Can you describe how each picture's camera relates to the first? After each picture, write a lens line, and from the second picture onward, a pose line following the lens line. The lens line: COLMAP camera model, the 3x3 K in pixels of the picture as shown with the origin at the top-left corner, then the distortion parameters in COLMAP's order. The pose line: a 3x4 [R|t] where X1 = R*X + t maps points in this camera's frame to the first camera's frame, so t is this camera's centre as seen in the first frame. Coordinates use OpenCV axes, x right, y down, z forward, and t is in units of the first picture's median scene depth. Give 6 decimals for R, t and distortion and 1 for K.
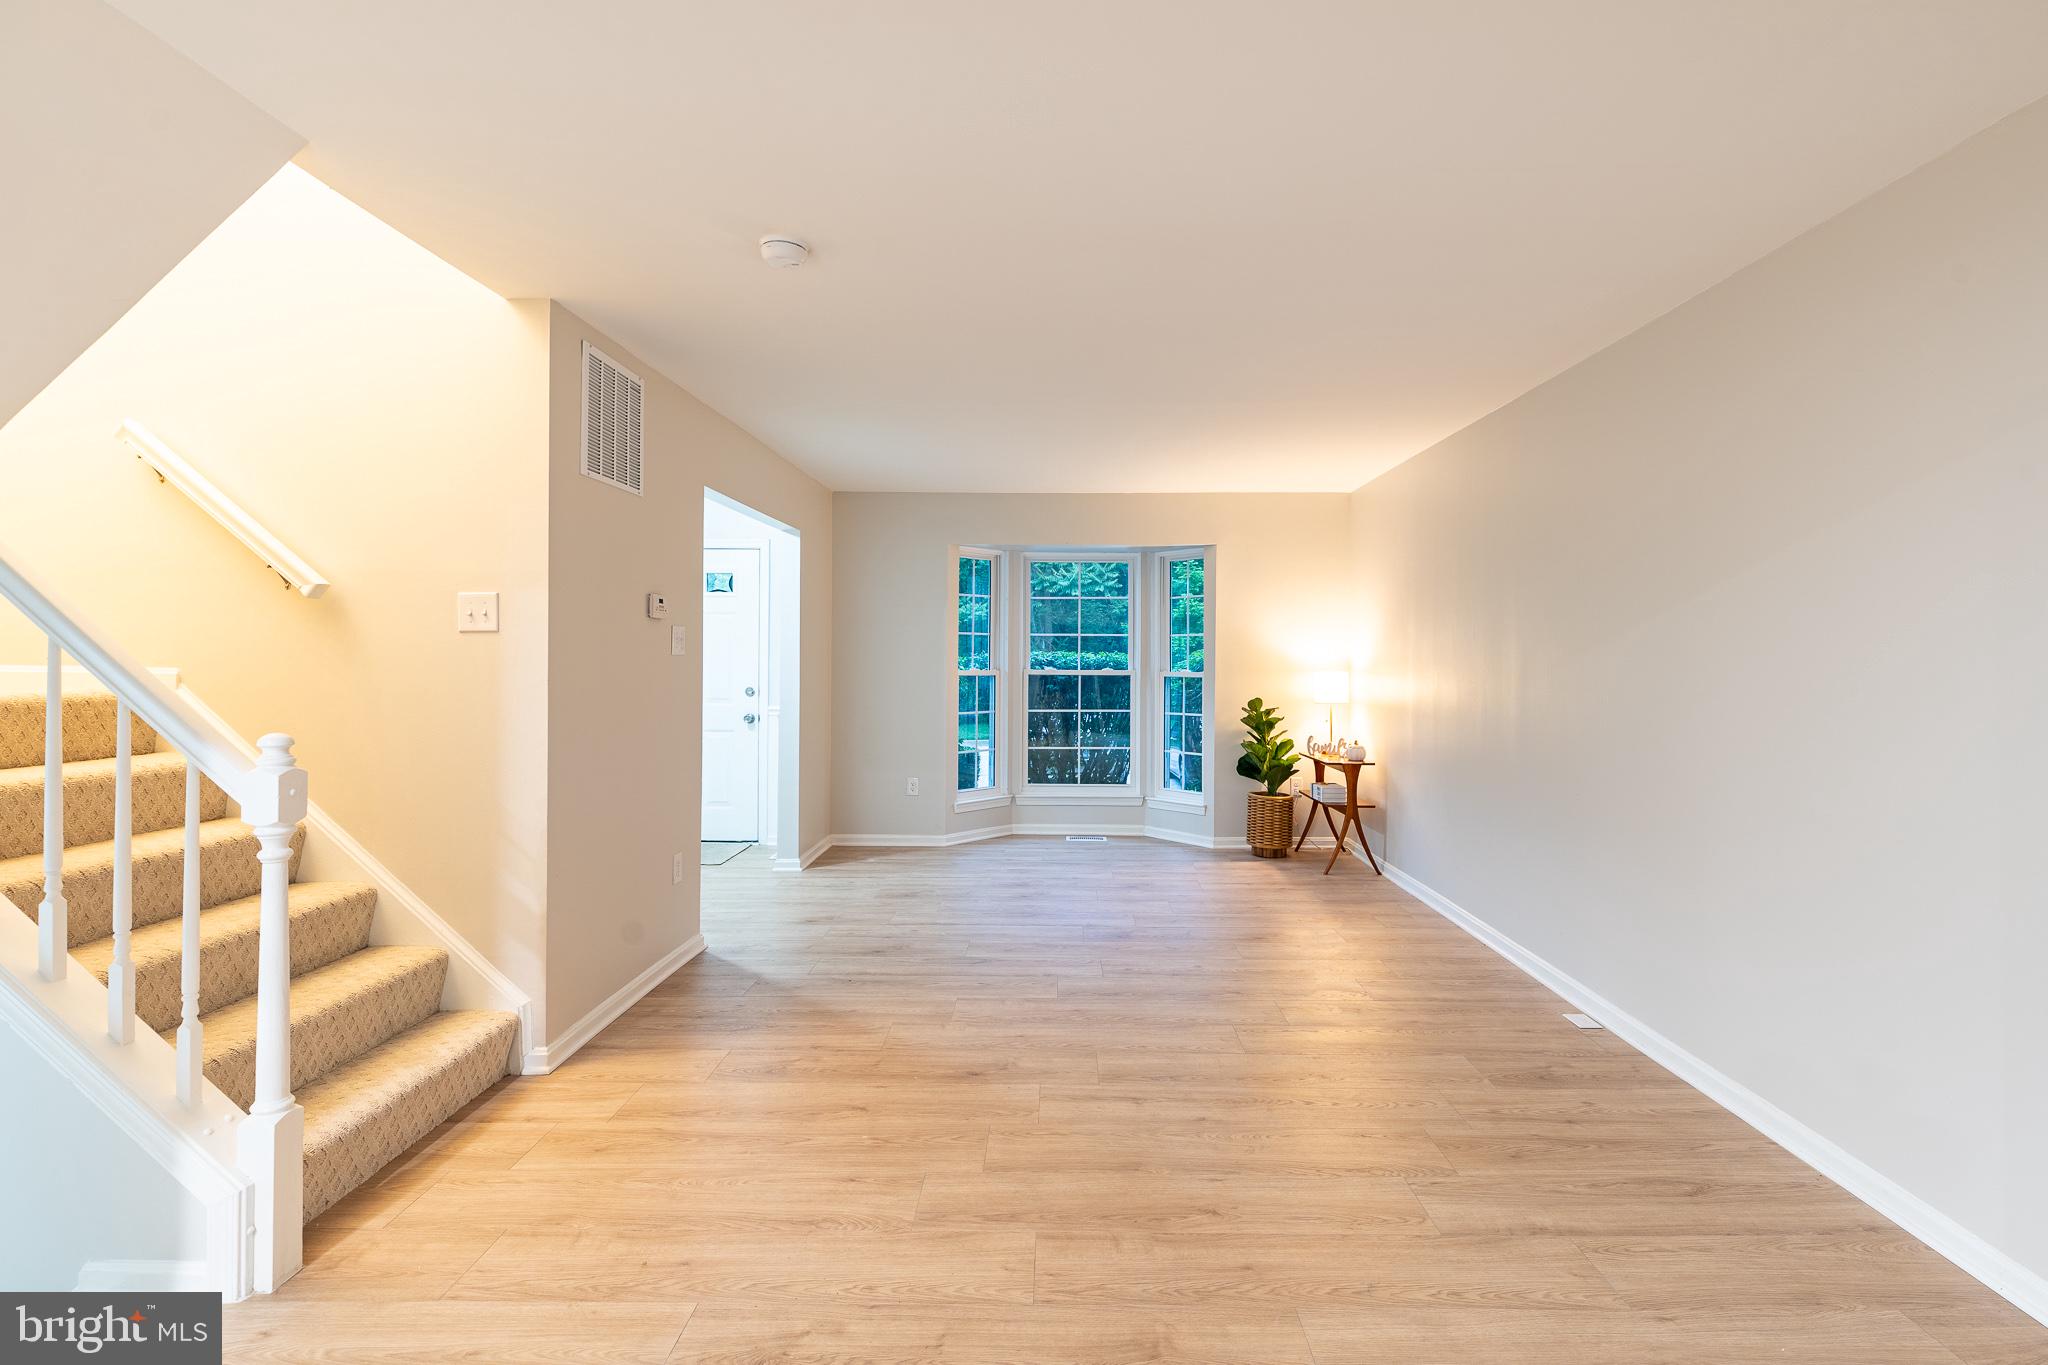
lens RADIAL K [[932.5, 0, 1034.6], [0, 932.5, 675.7], [0, 0, 1]] dist [0.001495, 0.000001]
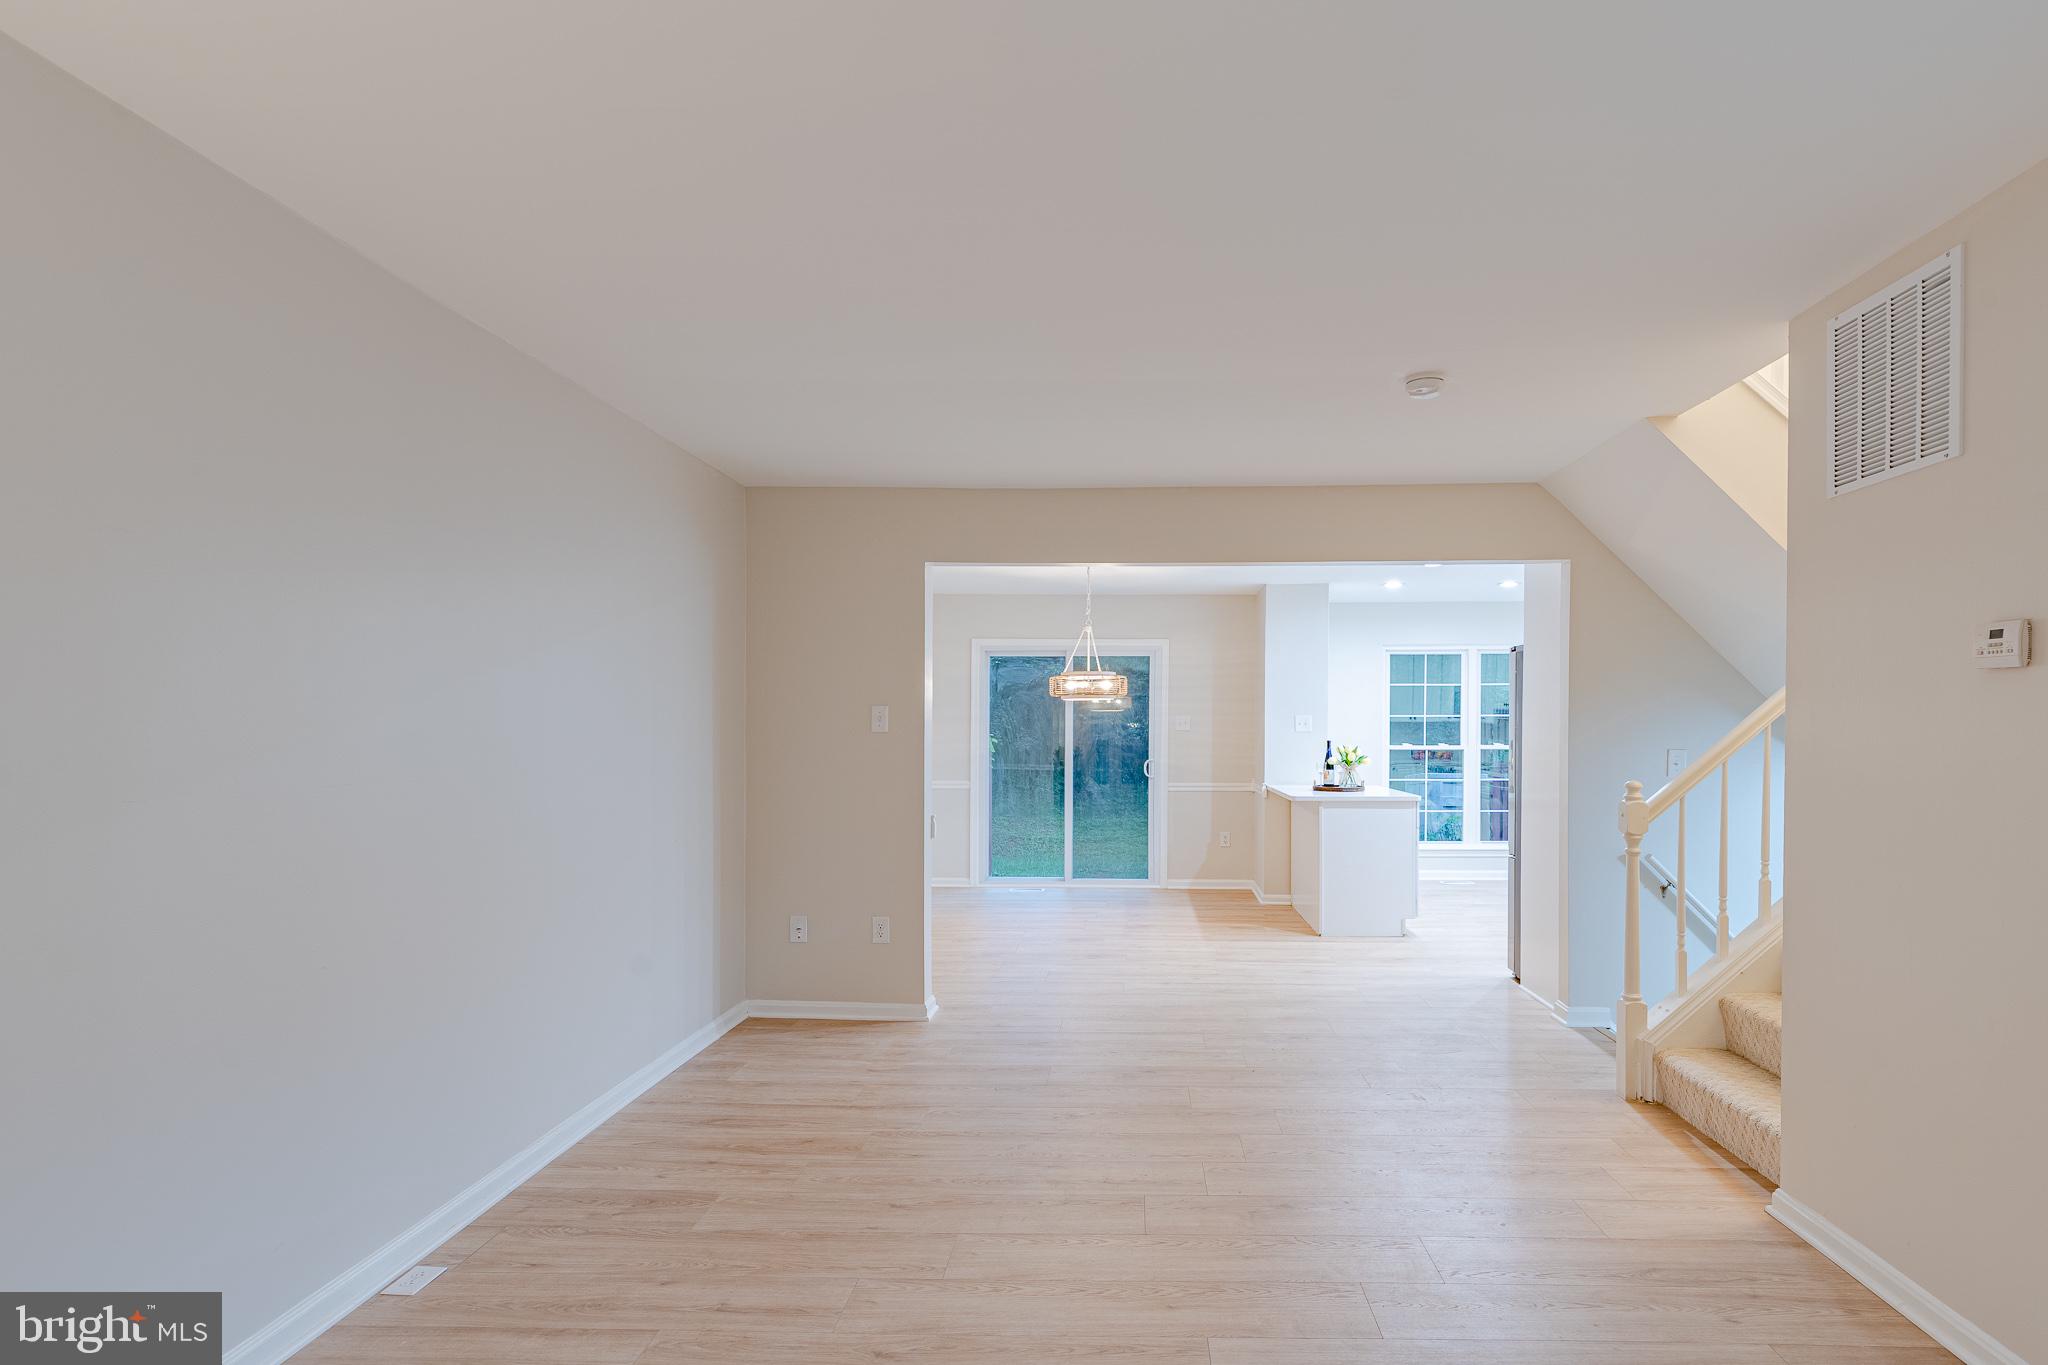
lens RADIAL K [[1109.5, 0, 1023.8], [0, 1109.5, 698.4], [0, 0, 1]] dist [0.006159, 0.000848]
pose [[-0.997496, -0.001974, 0.070690, 0.136353], [-0.002430, 0.999977, -0.006356, -0.065187], [-0.070676, -0.006512, -0.997478, 2.588252]]
